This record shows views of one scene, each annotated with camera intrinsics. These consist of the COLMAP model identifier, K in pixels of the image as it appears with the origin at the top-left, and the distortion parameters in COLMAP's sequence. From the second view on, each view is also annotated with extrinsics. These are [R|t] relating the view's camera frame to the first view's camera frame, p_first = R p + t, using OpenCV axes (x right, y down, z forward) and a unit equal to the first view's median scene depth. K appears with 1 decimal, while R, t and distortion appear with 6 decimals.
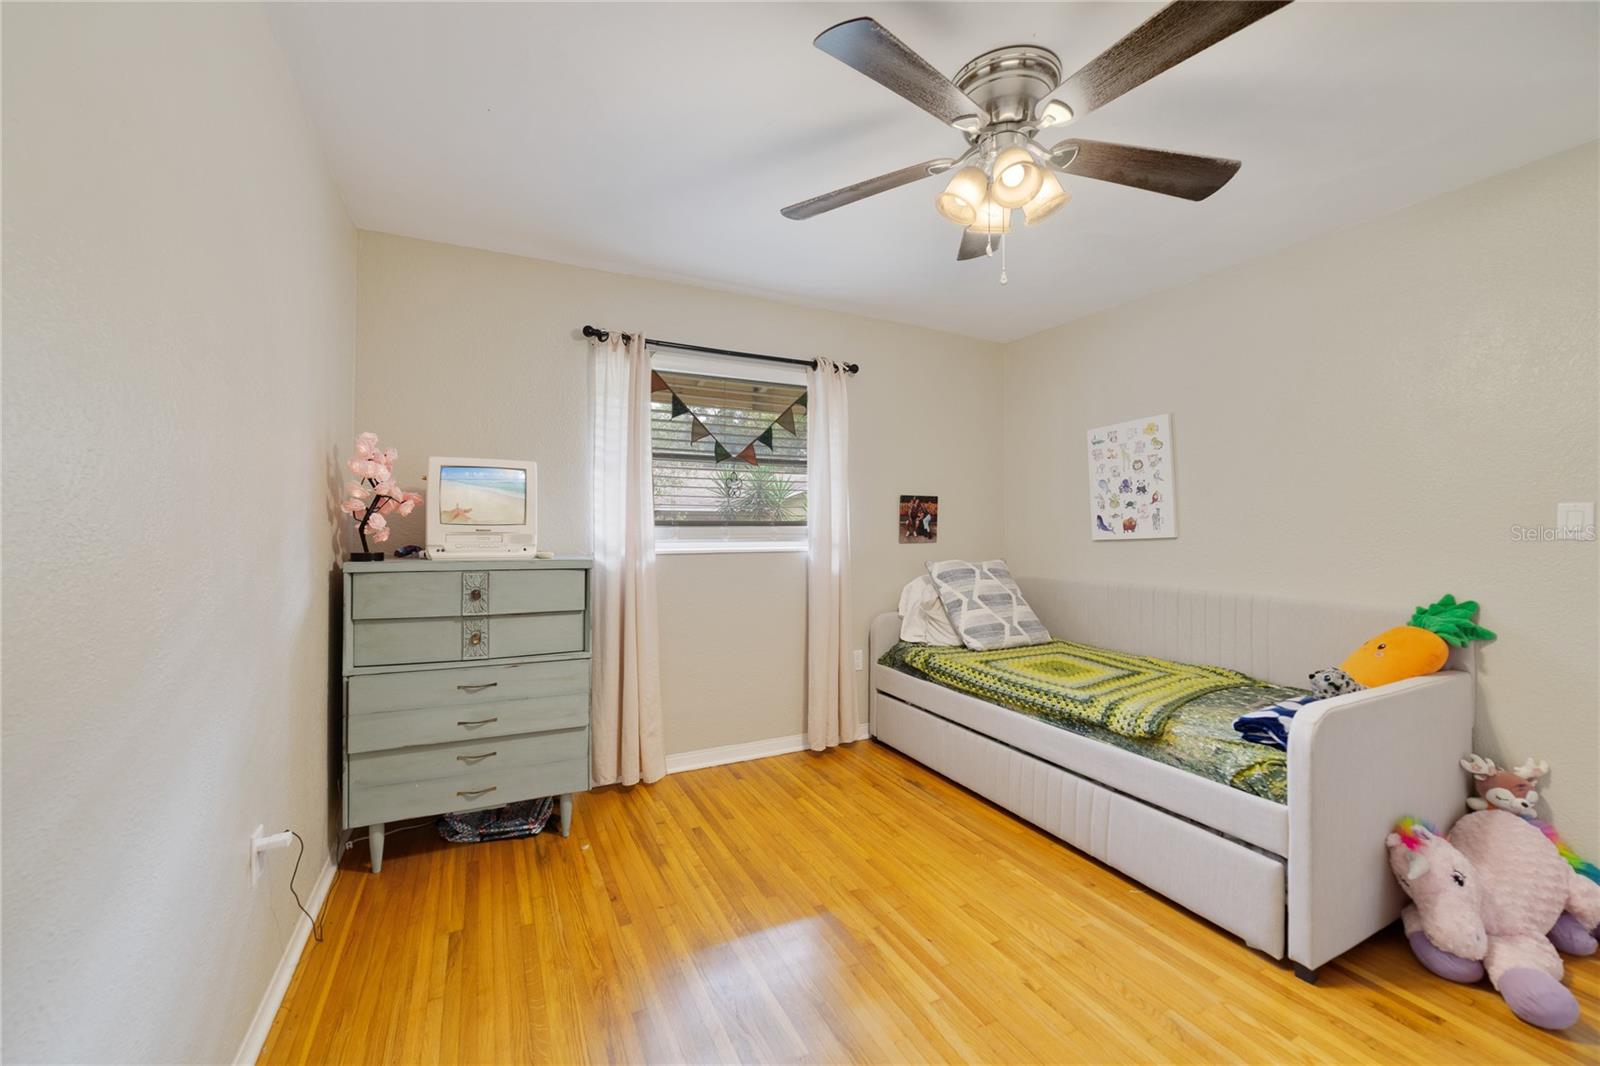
lens RADIAL K [[616.5, 0, 777.4], [0, 616.5, 526.2], [0, 0, 1]] dist [-0.016380, 0.001058]
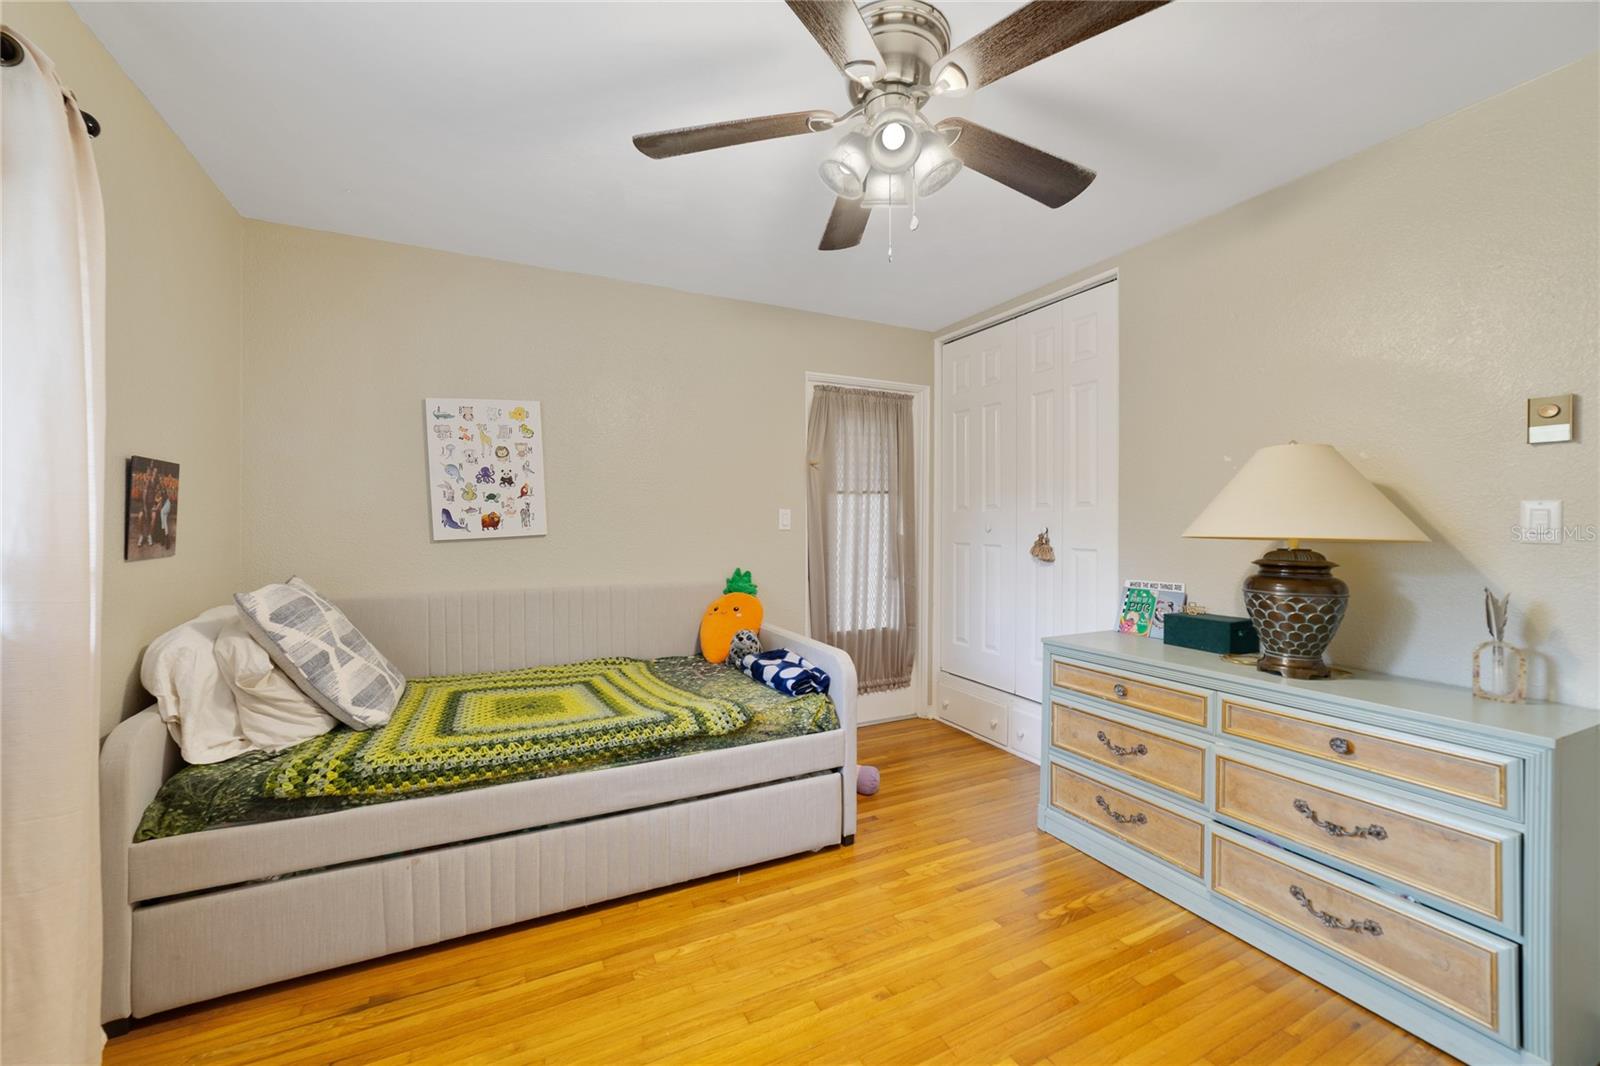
lens RADIAL K [[616.5, 0, 792.1], [0, 616.5, 527.0], [0, 0, 1]] dist [-0.016380, 0.001058]
pose [[-0.007241, -0.009498, 0.999929, -0.289407], [-0.001916, 0.999953, 0.009485, -0.002952], [-0.999972, -0.001848, -0.007259, 0.602627]]
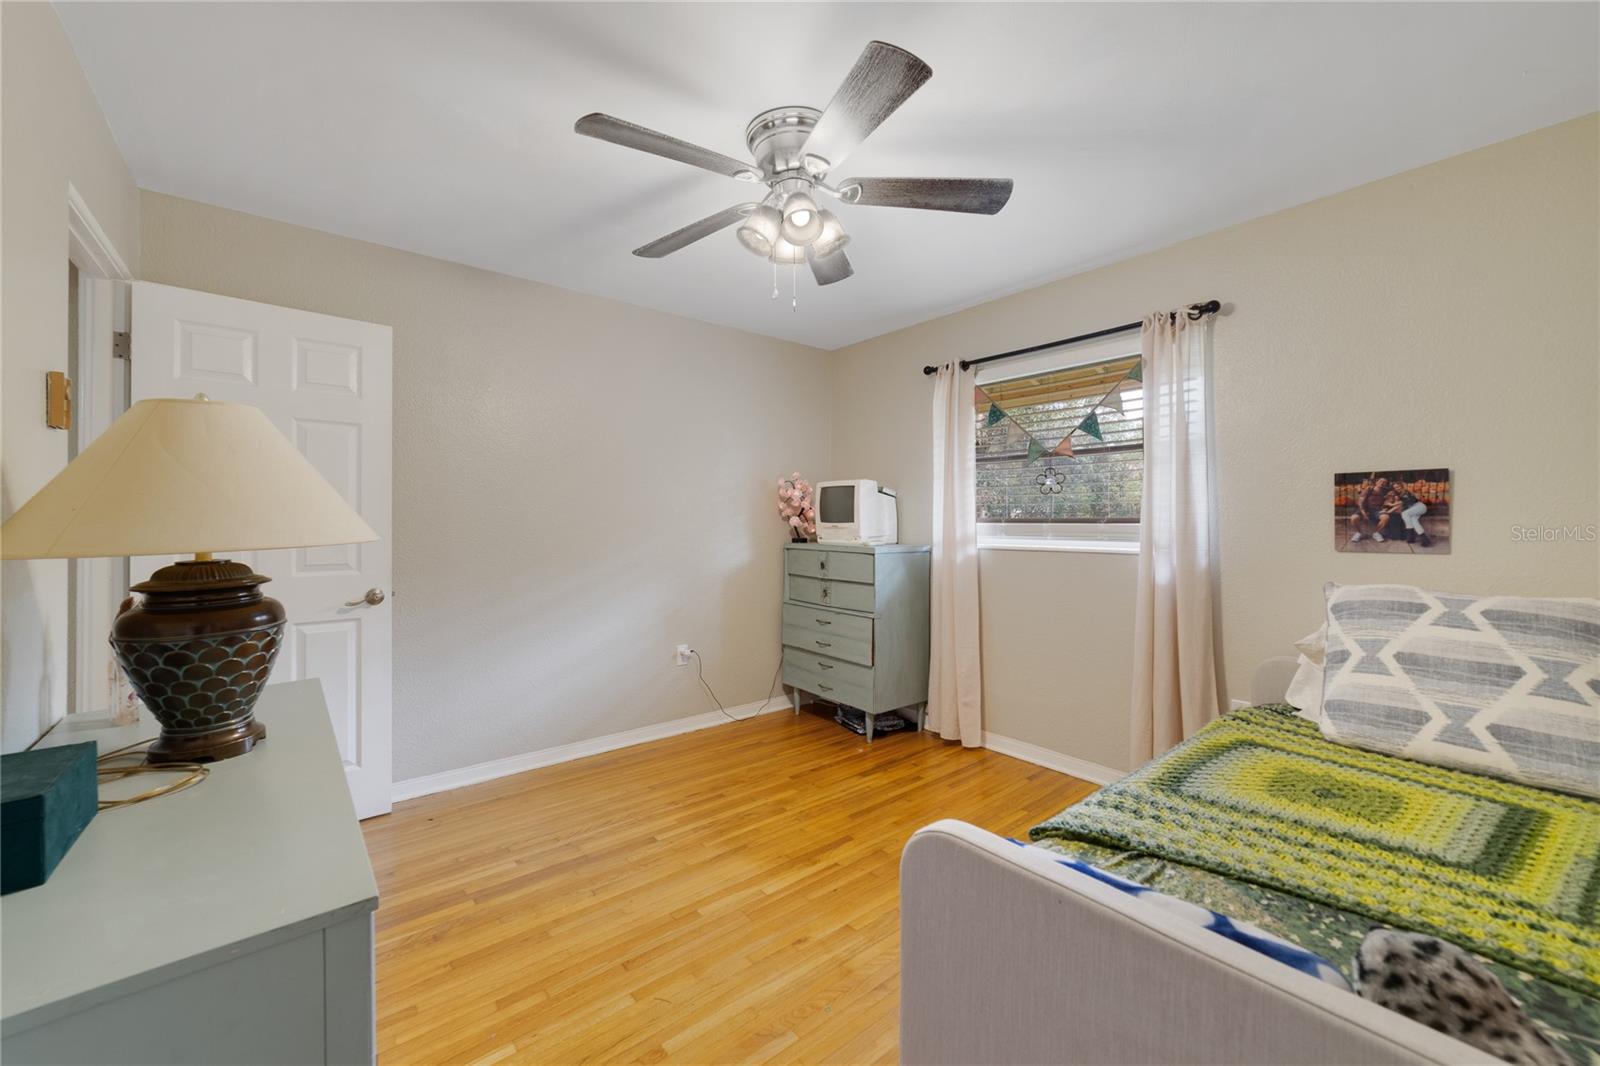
lens RADIAL K [[616.5, 0, 786.4], [0, 616.5, 521.6], [0, 0, 1]] dist [-0.016380, 0.001058]
pose [[0.228449, -0.002885, -0.973551, 0.774986], [0.000438, 0.999996, -0.002861, -0.000701], [0.973556, 0.000227, 0.228450, 0.379346]]
